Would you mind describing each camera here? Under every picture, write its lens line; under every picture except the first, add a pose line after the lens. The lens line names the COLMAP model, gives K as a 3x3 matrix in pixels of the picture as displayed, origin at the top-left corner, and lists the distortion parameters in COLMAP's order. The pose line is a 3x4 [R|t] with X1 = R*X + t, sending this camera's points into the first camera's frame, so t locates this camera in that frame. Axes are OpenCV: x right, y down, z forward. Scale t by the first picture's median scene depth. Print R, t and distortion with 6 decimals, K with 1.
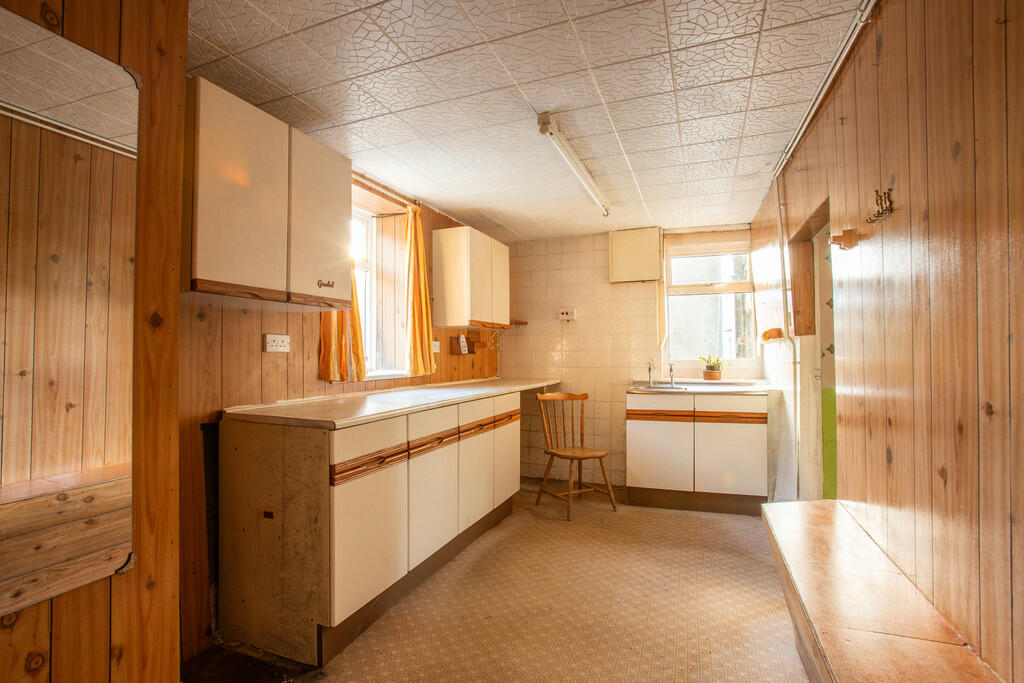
lens RADIAL K [[477.9, 0, 512.0], [0, 477.9, 341.5], [0, 0, 1]] dist [-0.030085, 0.000072]
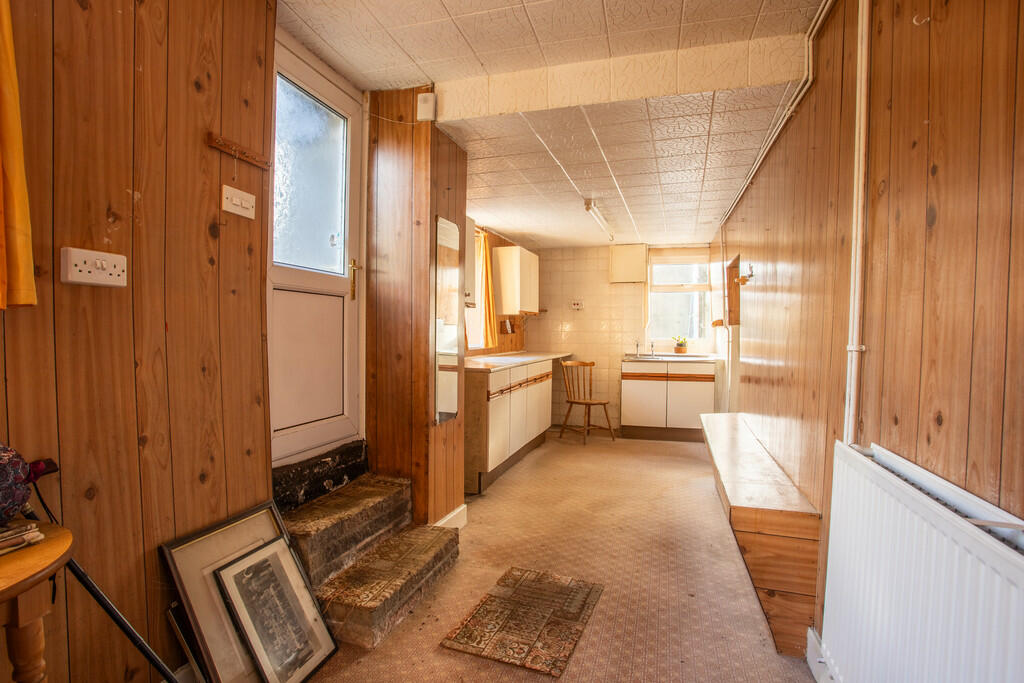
lens RADIAL K [[536.9, 0, 512.0], [0, 536.9, 341.5], [0, 0, 1]] dist [0.001003, 0.000352]
pose [[0.996891, 0.007778, 0.078410, -0.228351], [-0.011398, 0.998884, 0.045824, -0.024304], [-0.077966, -0.046575, 0.995867, -0.614848]]
